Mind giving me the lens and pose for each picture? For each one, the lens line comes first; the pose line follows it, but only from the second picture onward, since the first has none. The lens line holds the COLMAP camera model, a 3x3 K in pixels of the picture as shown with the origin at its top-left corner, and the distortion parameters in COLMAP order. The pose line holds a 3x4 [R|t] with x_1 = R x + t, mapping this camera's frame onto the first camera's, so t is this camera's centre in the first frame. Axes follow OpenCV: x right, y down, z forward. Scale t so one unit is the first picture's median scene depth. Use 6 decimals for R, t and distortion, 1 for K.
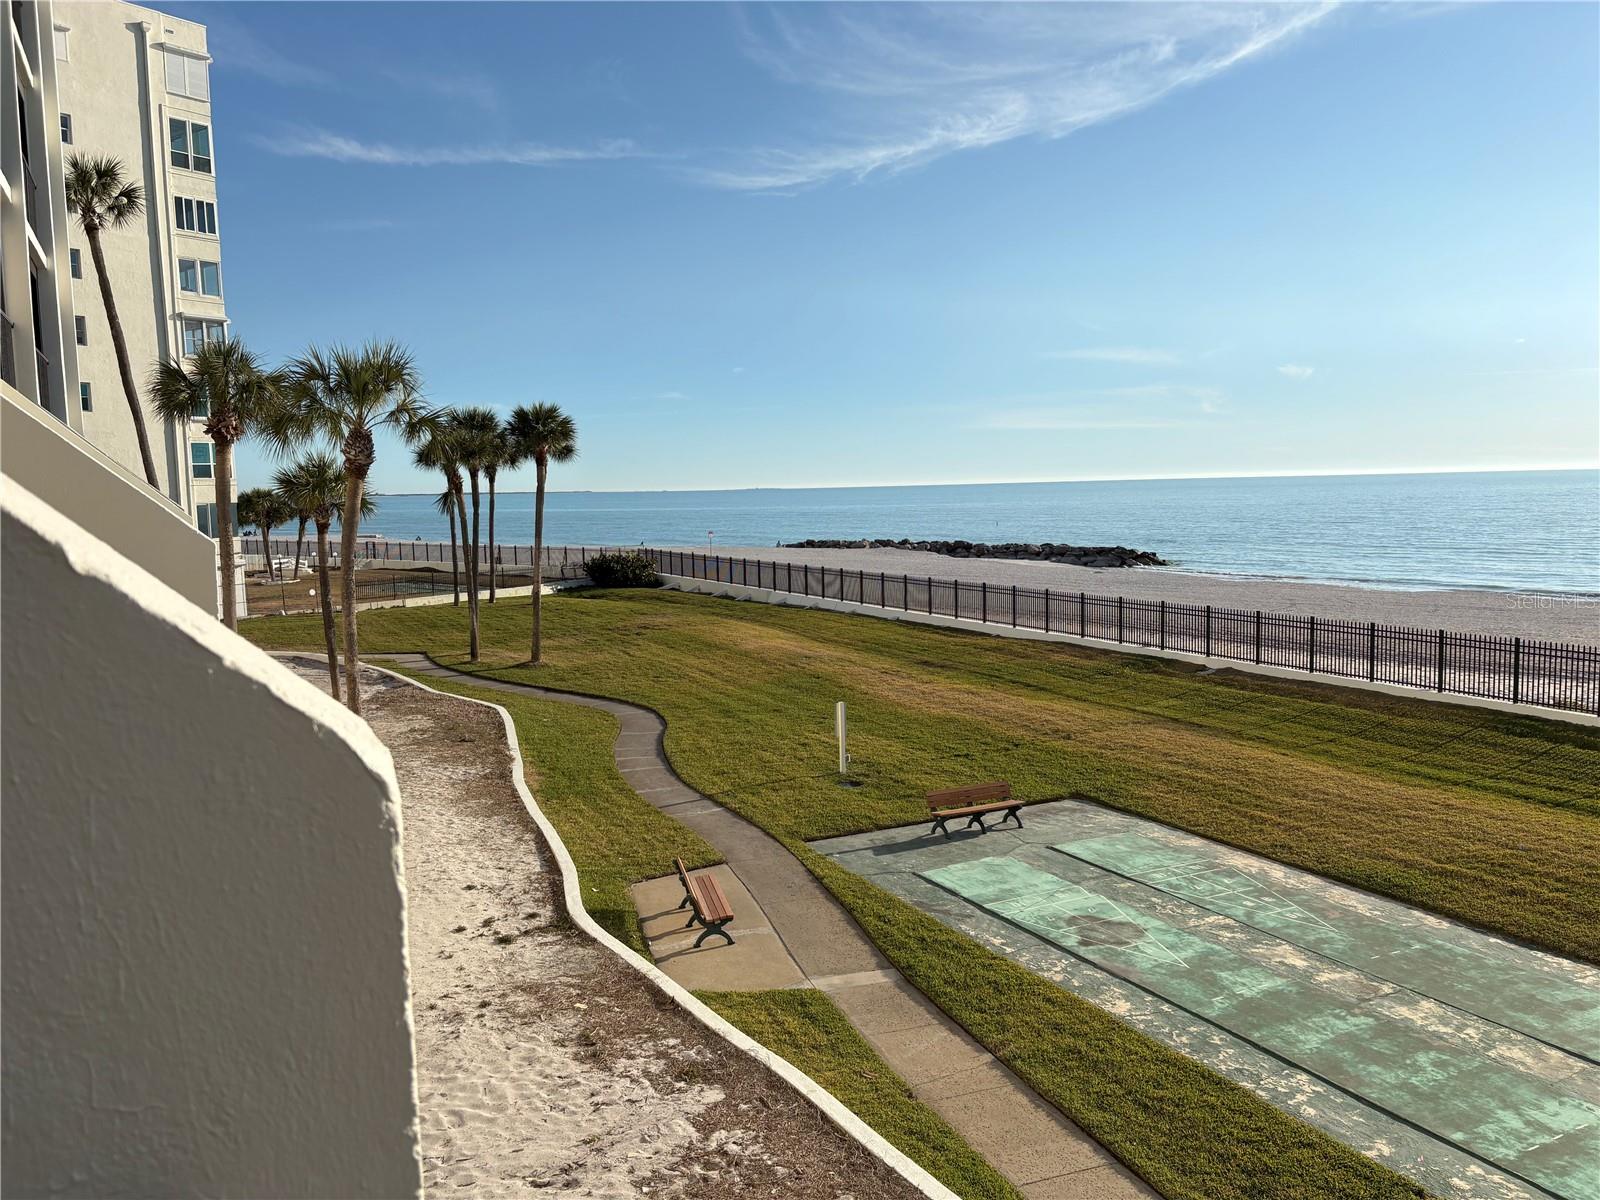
lens RADIAL K [[1209.3, 0, 800.7], [0, 1209.3, 593.0], [0, 0, 1]] dist [0.079210, -0.074469]
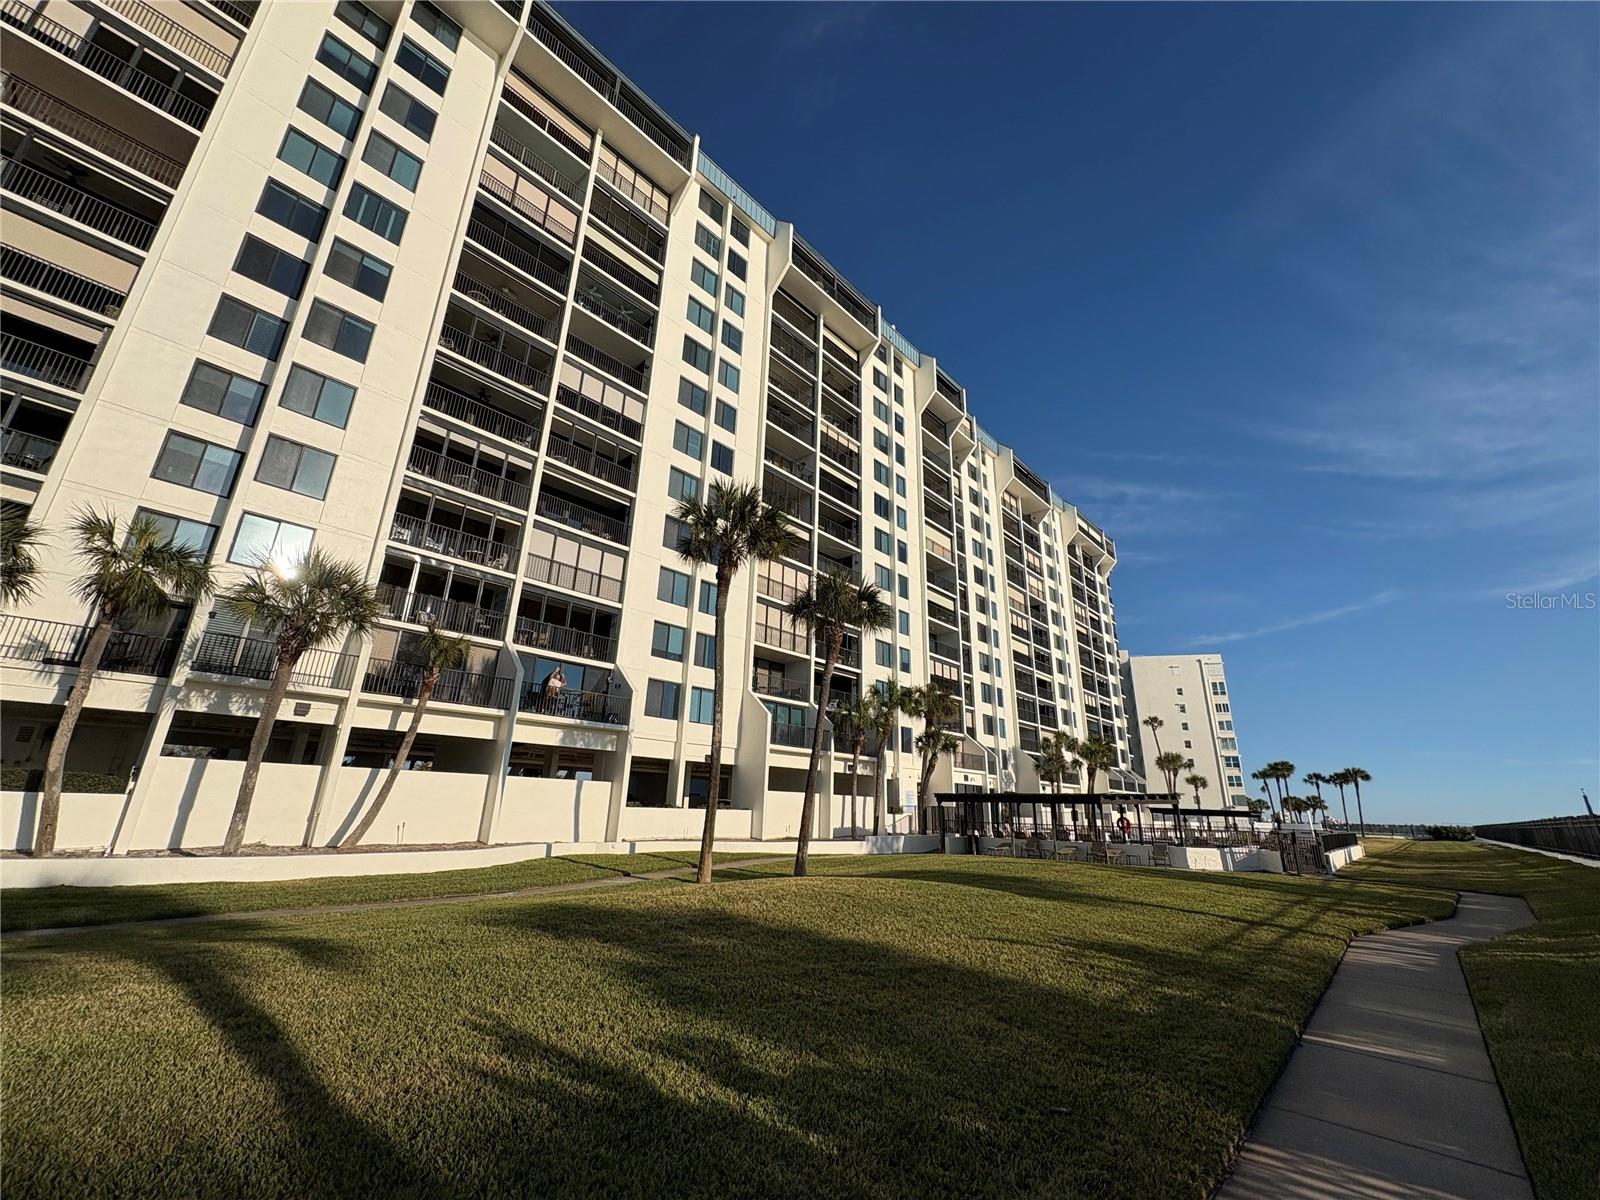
lens RADIAL K [[636.1, 0, 800.0], [0, 636.1, 600.0], [0, 0, 1]] dist [0.000364, 0.000035]
pose [[0.336722, -0.265003, -0.903544, 0.806767], [-0.114230, 0.940996, -0.318557, 0.112853], [0.934650, 0.210477, 0.286582, -0.686033]]
